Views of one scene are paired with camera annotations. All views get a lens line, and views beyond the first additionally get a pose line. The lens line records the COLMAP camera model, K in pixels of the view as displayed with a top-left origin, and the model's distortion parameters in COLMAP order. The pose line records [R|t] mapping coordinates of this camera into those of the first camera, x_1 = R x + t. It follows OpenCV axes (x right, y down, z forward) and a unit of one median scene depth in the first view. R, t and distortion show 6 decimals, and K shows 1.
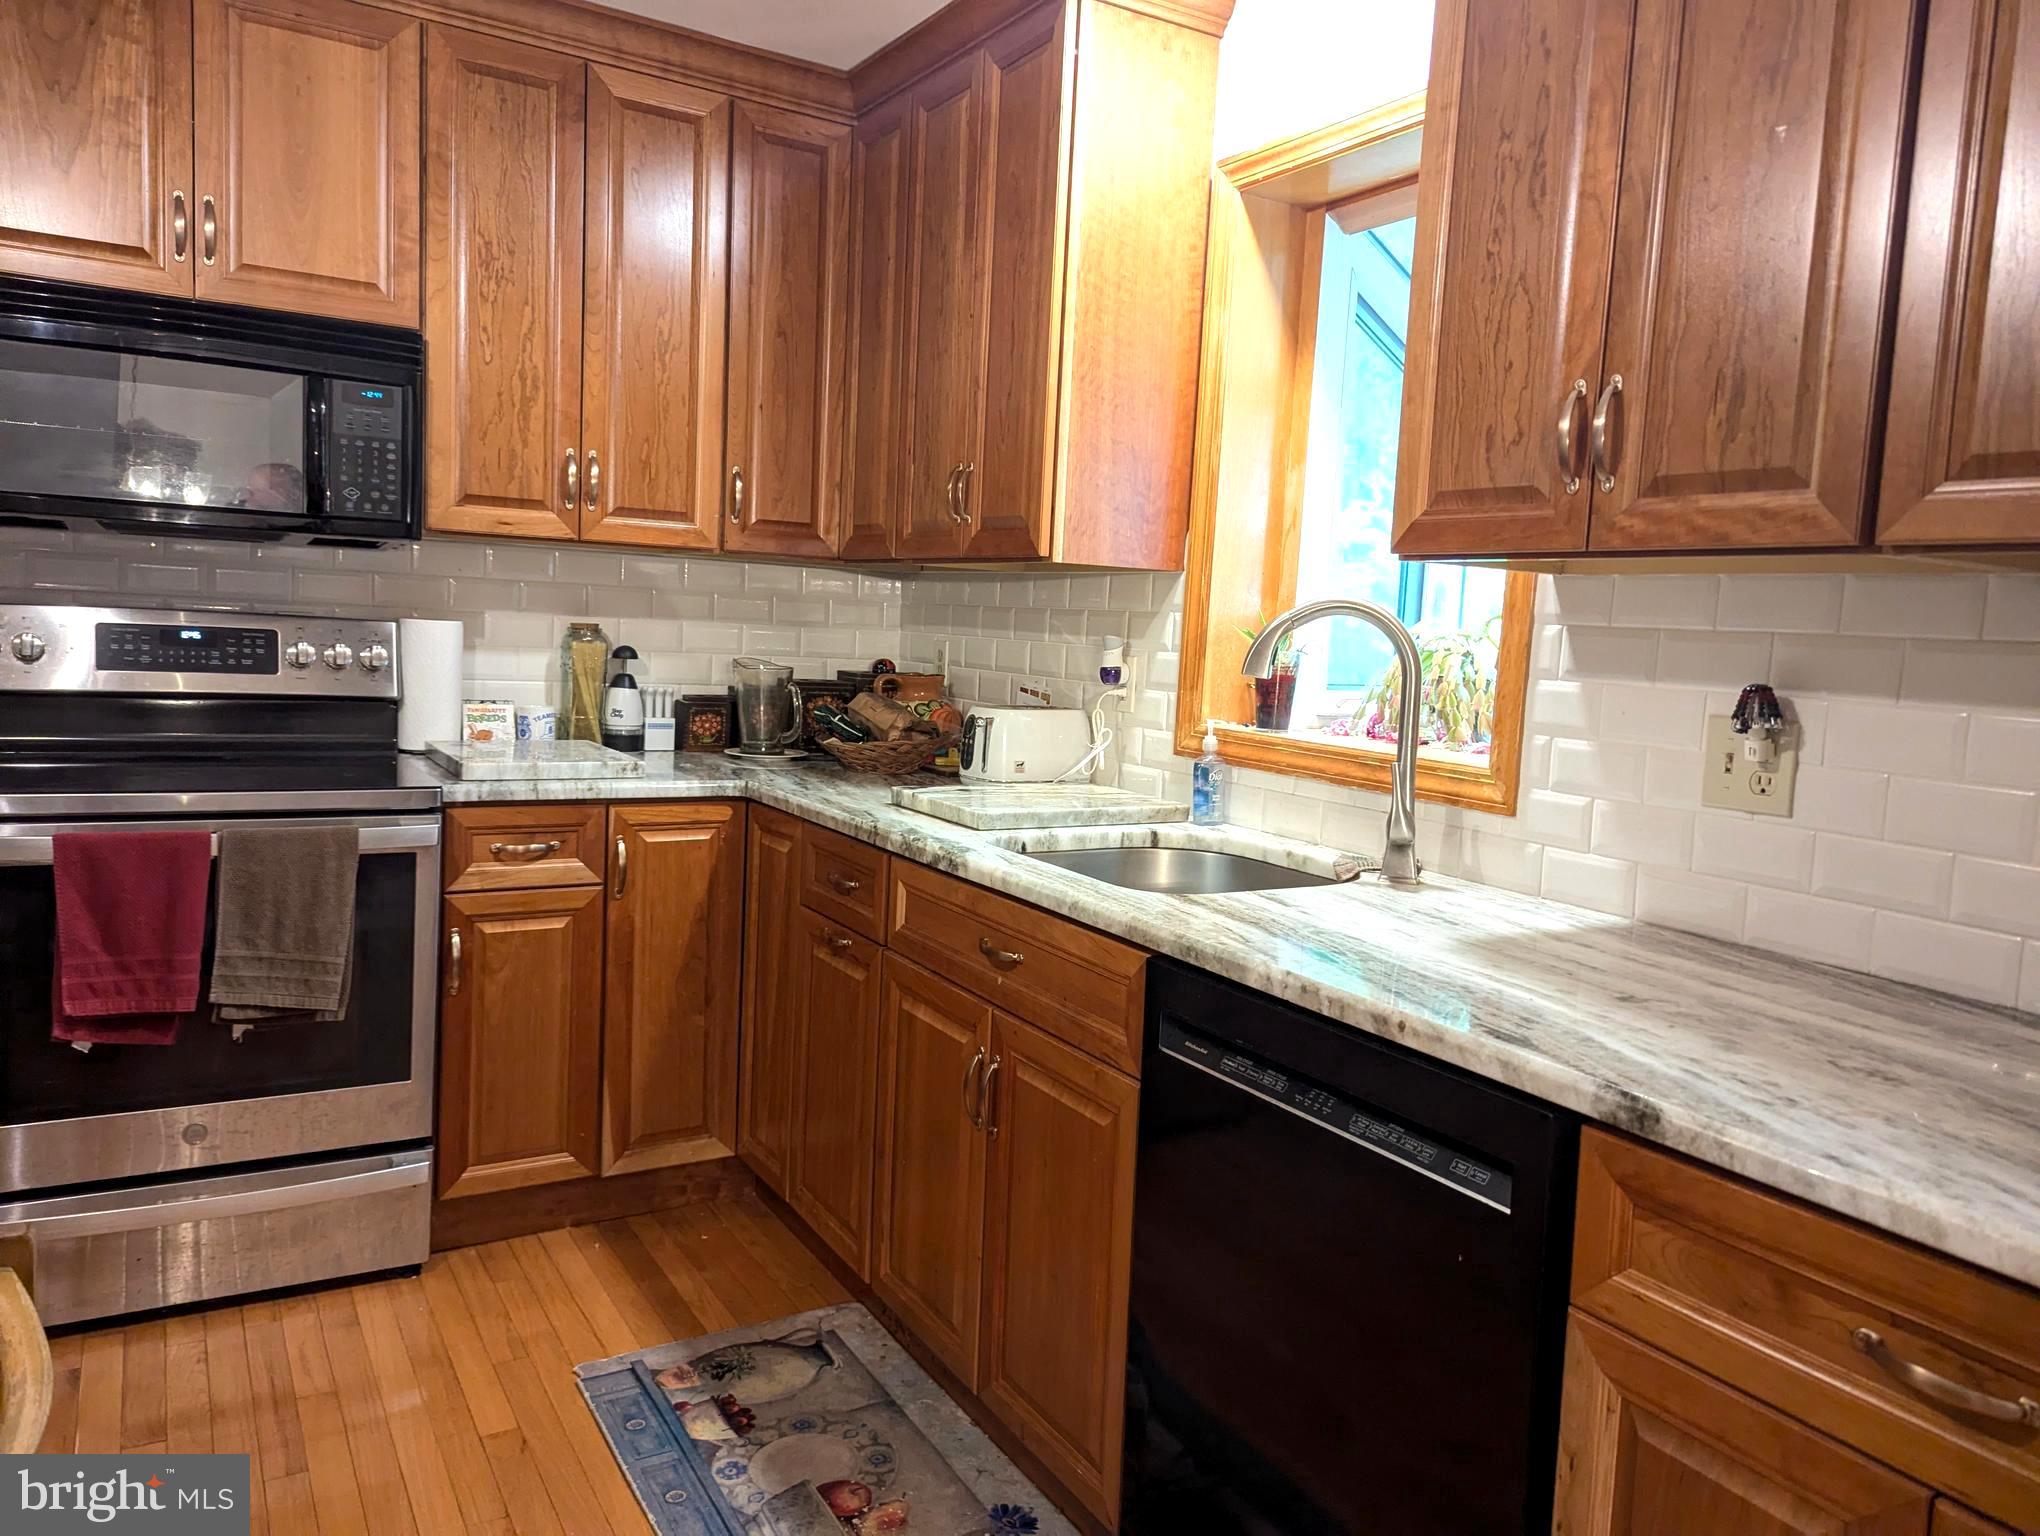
lens RADIAL K [[1443.5, 0, 1028.5], [0, 1443.5, 745.9], [0, 0, 1]] dist [0.053564, -0.037993]
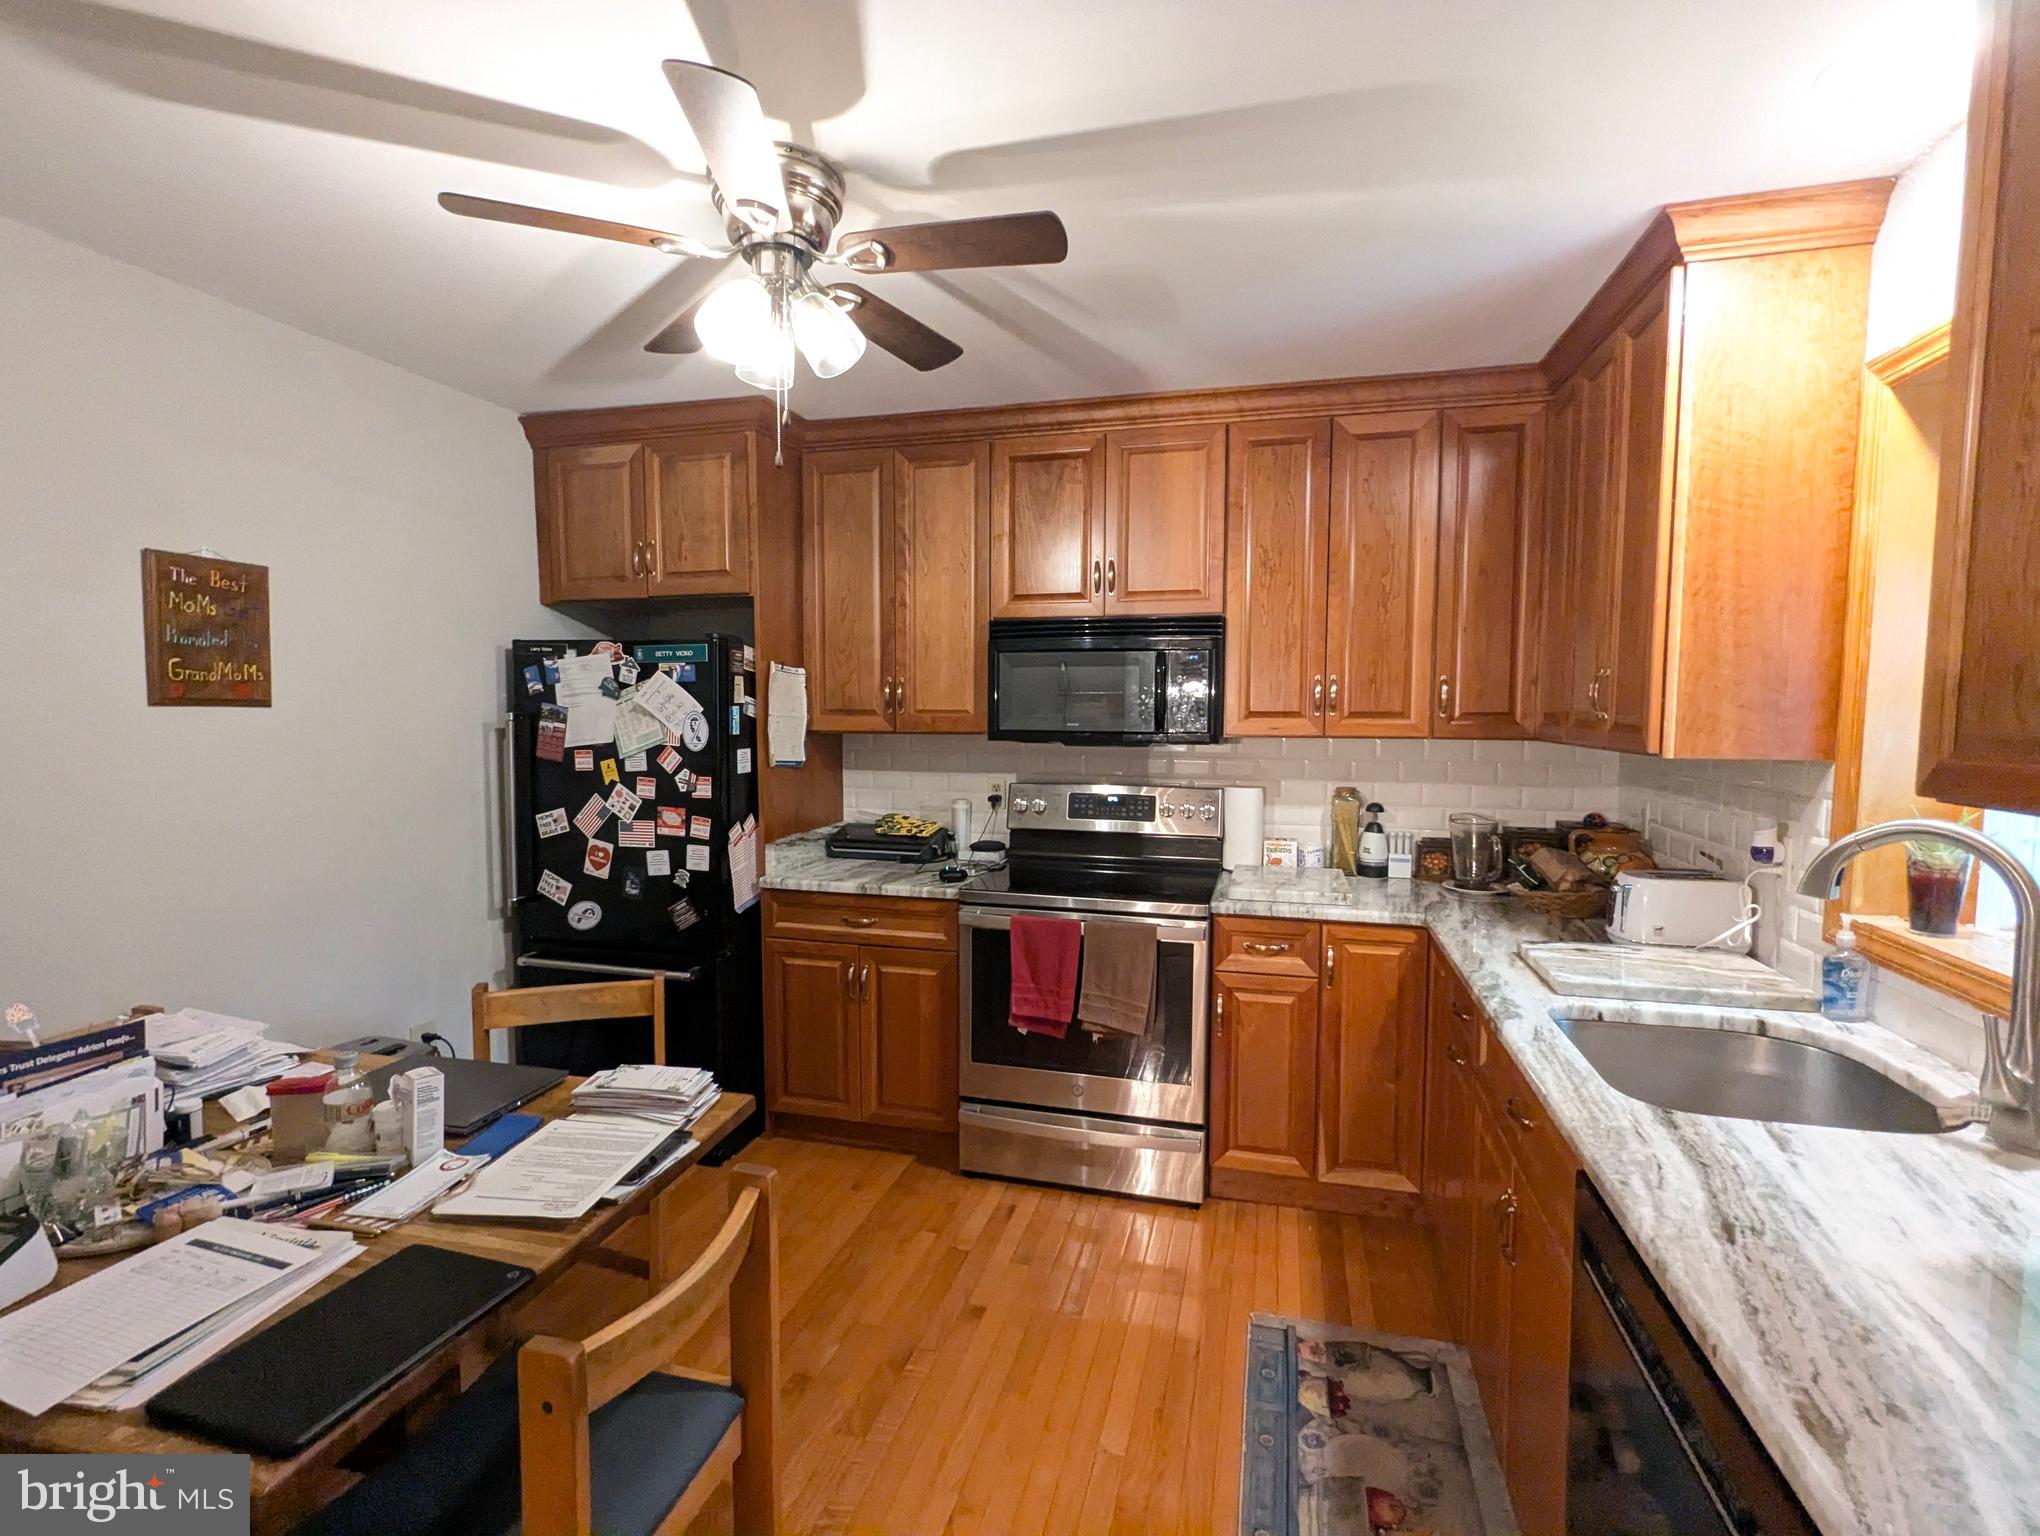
lens RADIAL K [[965.8, 0, 1017.1], [0, 965.8, 775.2], [0, 0, 1]] dist [-0.002395, 0.003054]
pose [[0.693112, 0.003785, -0.720820, 0.209008], [-0.031842, 0.999171, -0.025372, -0.079323], [0.720126, 0.040538, 0.692658, 0.119807]]
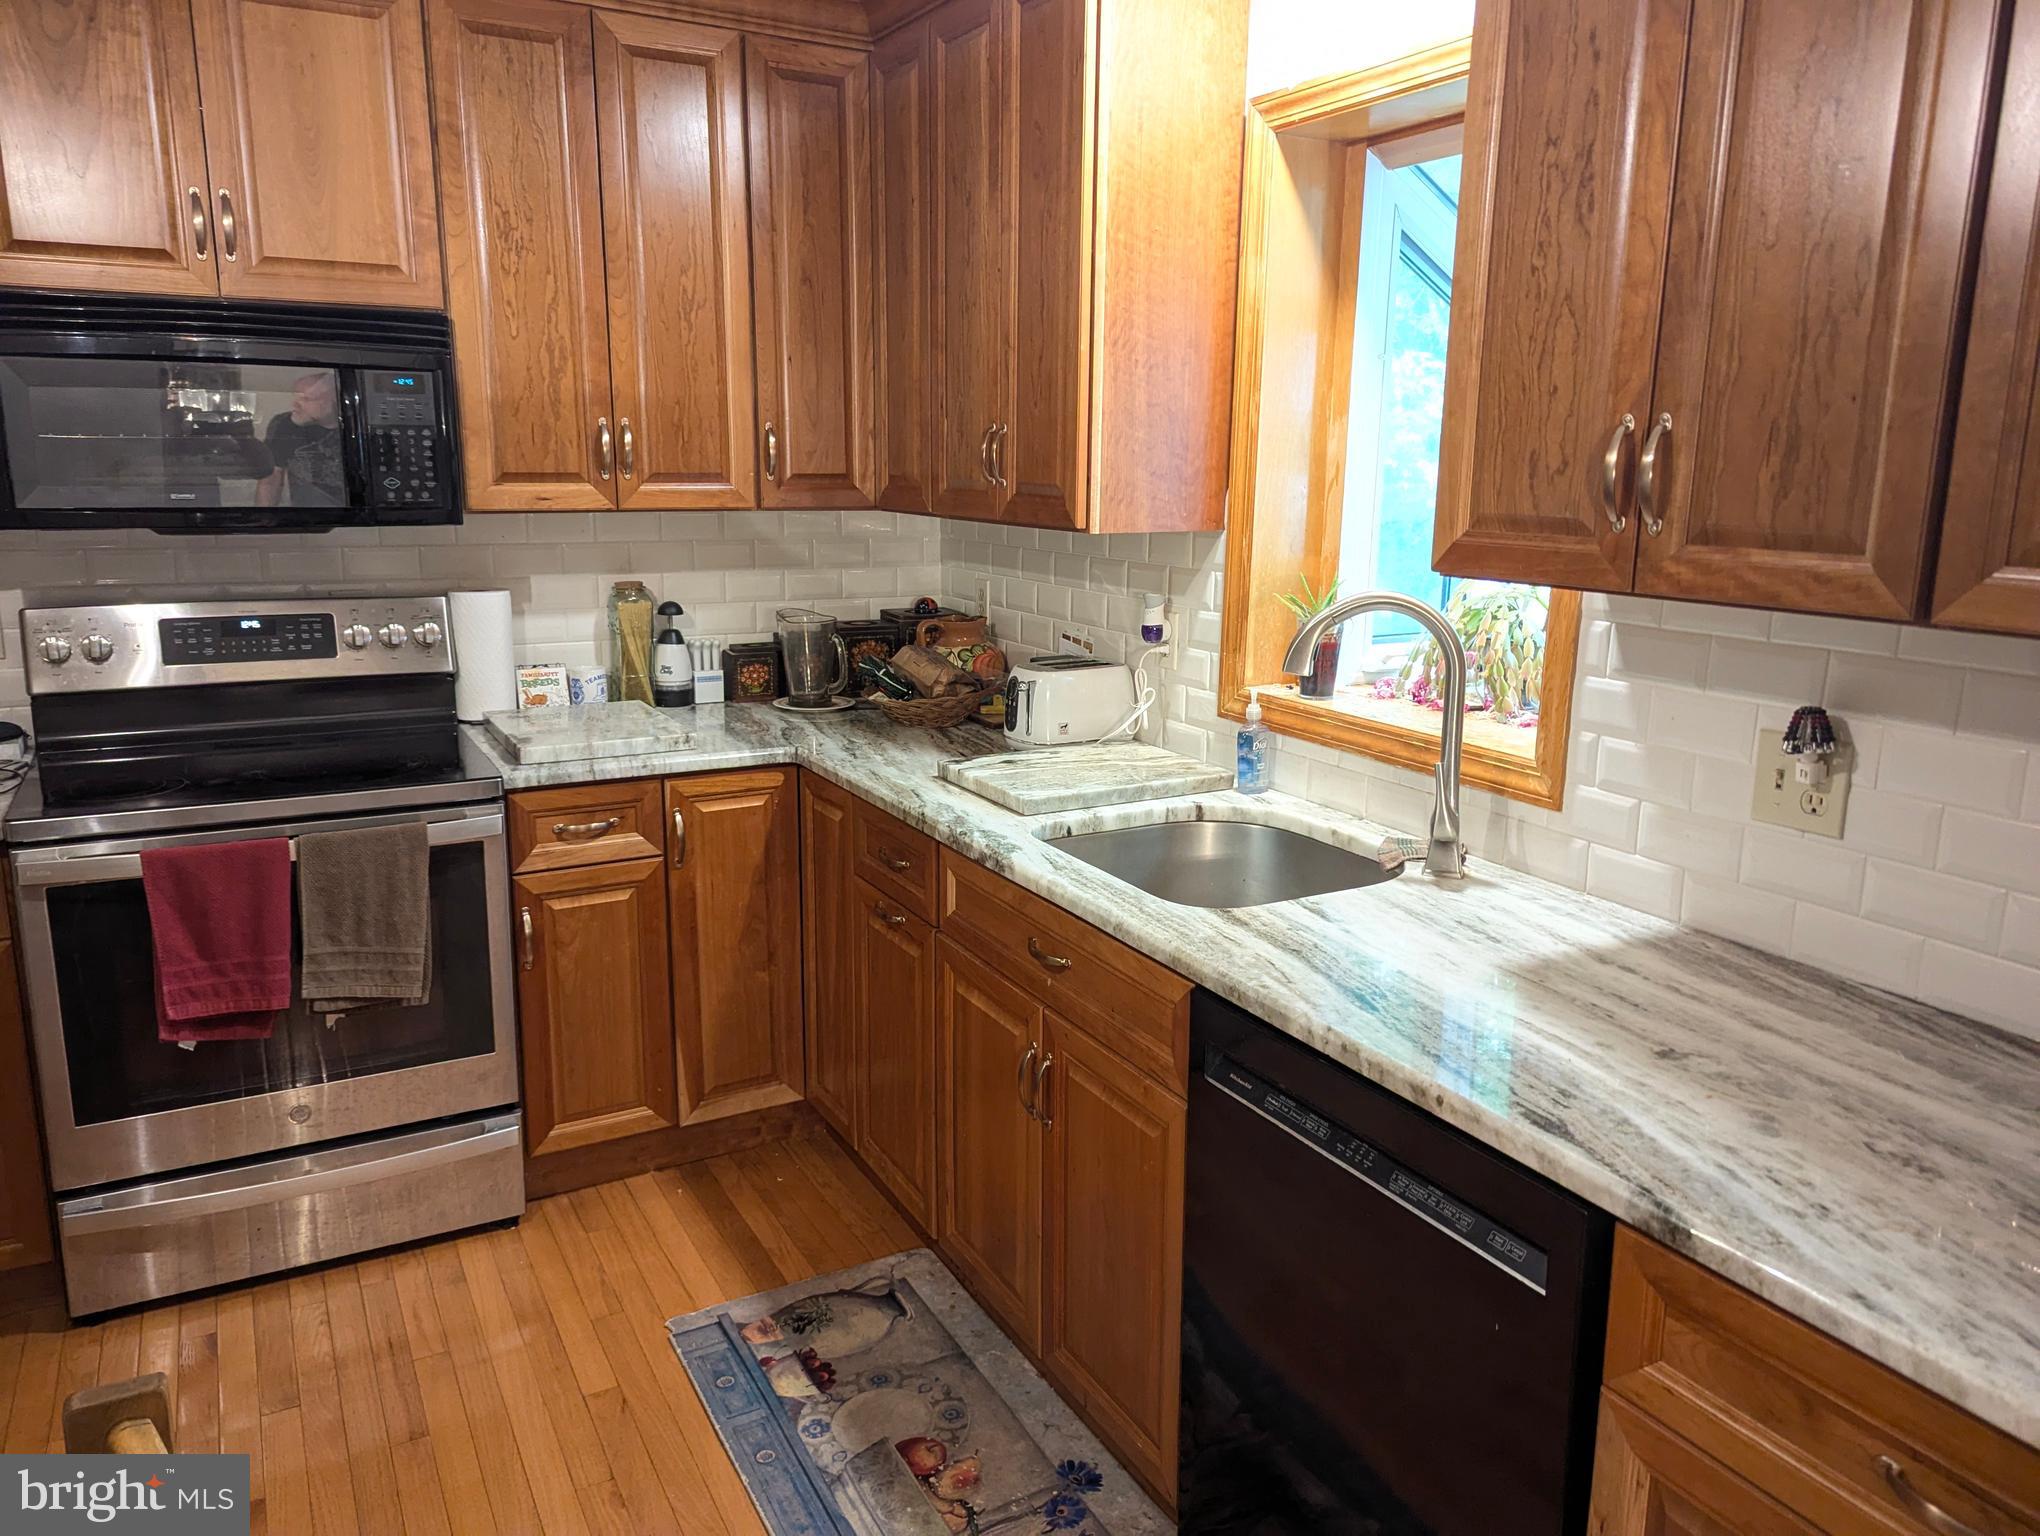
lens RADIAL K [[1443.5, 0, 1015.5], [0, 1443.5, 748.7], [0, 0, 1]] dist [0.053564, -0.037993]
pose [[0.998384, -0.031524, -0.047283, 0.007979], [0.036742, 0.992813, 0.113894, -0.095752], [0.043352, -0.115448, 0.992367, -0.000215]]
